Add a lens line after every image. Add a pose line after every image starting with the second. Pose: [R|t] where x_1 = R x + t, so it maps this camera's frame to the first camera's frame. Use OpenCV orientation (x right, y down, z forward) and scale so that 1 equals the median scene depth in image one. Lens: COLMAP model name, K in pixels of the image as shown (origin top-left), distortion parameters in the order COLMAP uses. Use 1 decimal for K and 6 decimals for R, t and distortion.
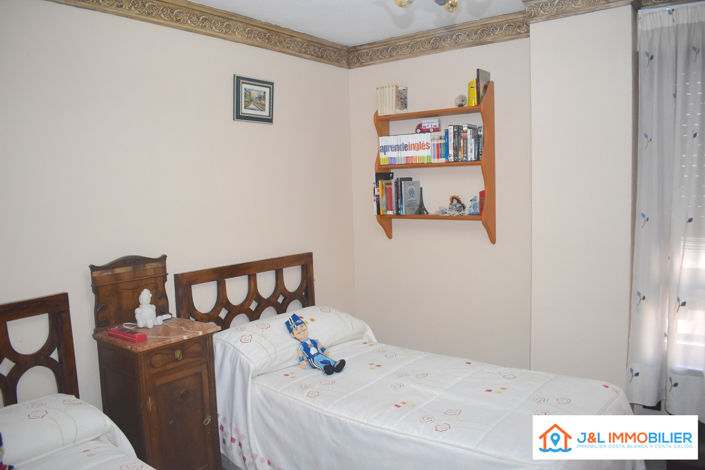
lens RADIAL K [[547.5, 0, 351.2], [0, 547.5, 234.8], [0, 0, 1]] dist [-0.100279, 0.019101]
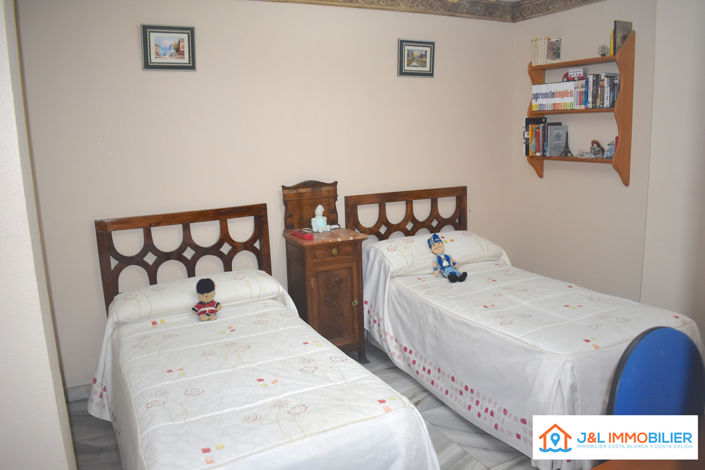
lens RADIAL K [[547.5, 0, 354.4], [0, 547.5, 235.2], [0, 0, 1]] dist [-0.100279, 0.019101]
pose [[0.903743, 0.080506, -0.420436, 0.248269], [-0.033557, 0.992458, 0.117906, 0.007388], [0.426757, -0.092448, 0.899629, -0.198184]]
